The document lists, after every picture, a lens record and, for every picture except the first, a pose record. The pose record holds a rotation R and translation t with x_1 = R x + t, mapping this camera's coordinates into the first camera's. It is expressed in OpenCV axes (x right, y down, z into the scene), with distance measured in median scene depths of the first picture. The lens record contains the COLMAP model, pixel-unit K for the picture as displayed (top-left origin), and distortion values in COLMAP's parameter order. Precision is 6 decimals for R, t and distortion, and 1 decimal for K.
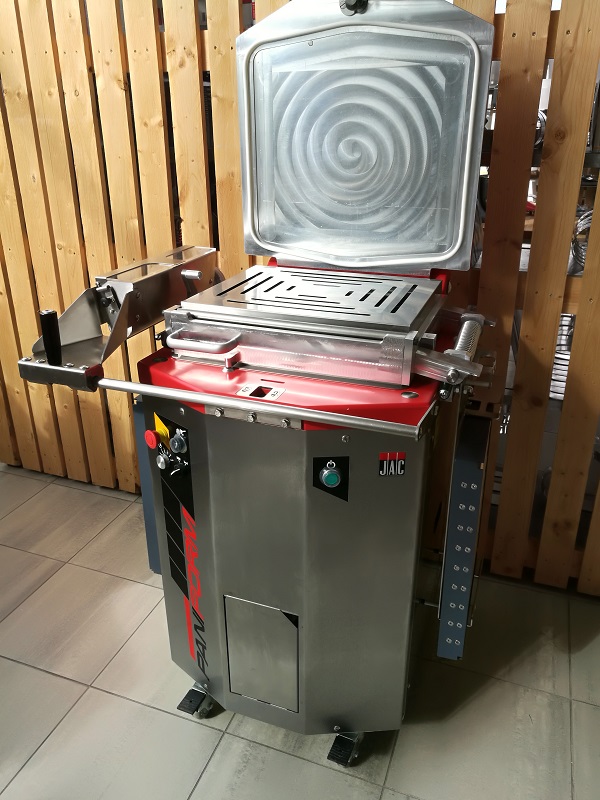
lens RADIAL K [[638.2, 0, 300.0], [0, 638.2, 400.0], [0, 0, 1]] dist [-0.050913, 0.090708]
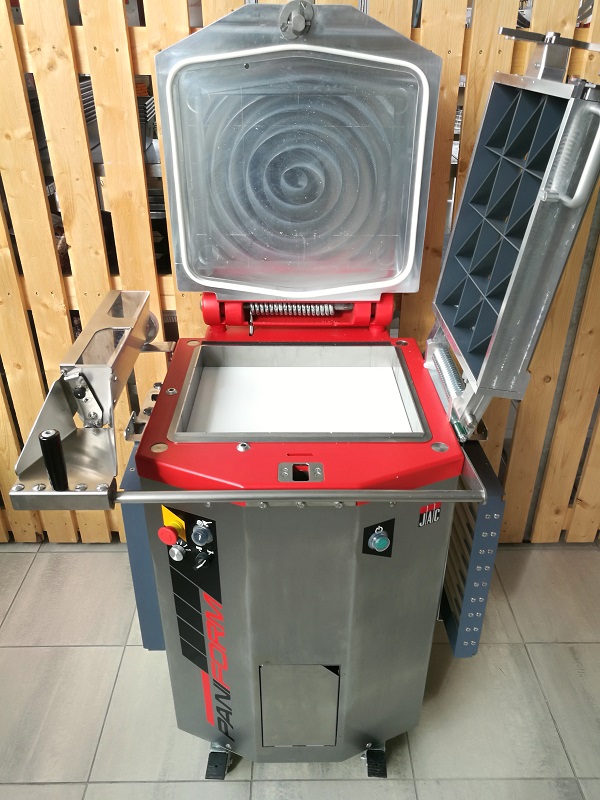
lens RADIAL K [[638.2, 0, 300.0], [0, 638.2, 400.0], [0, 0, 1]] dist [-0.050913, 0.090708]
pose [[0.933391, -0.175144, 0.313220, -0.269970], [0.141727, 0.981772, 0.126635, -0.190897], [-0.329690, -0.073809, 0.941200, 0.083008]]
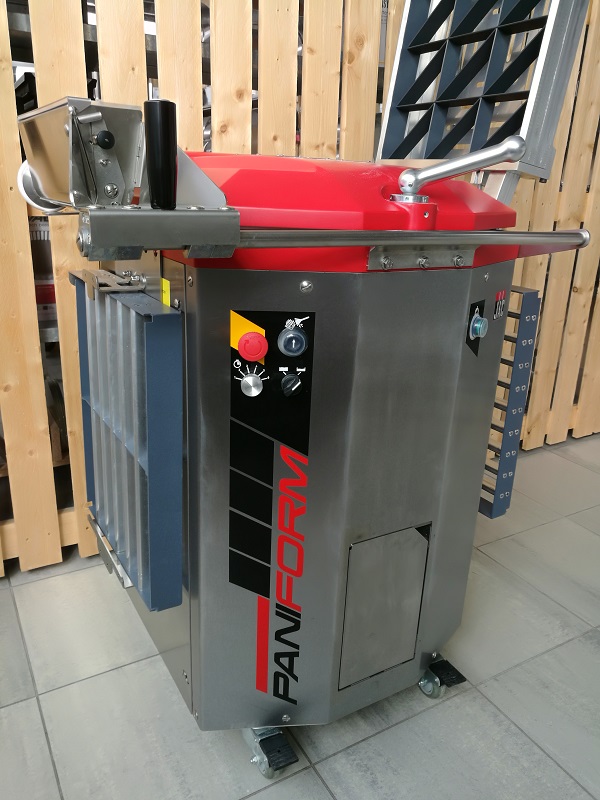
lens RADIAL K [[634.9, 0, 302.4], [0, 634.9, 398.9], [0, 0, 1]] dist [0.000858, 0.005706]
pose [[0.630723, -0.223750, 0.743050, -0.607567], [0.275133, 0.959804, 0.055479, 0.079618], [-0.725596, 0.169446, 0.666932, 0.474471]]
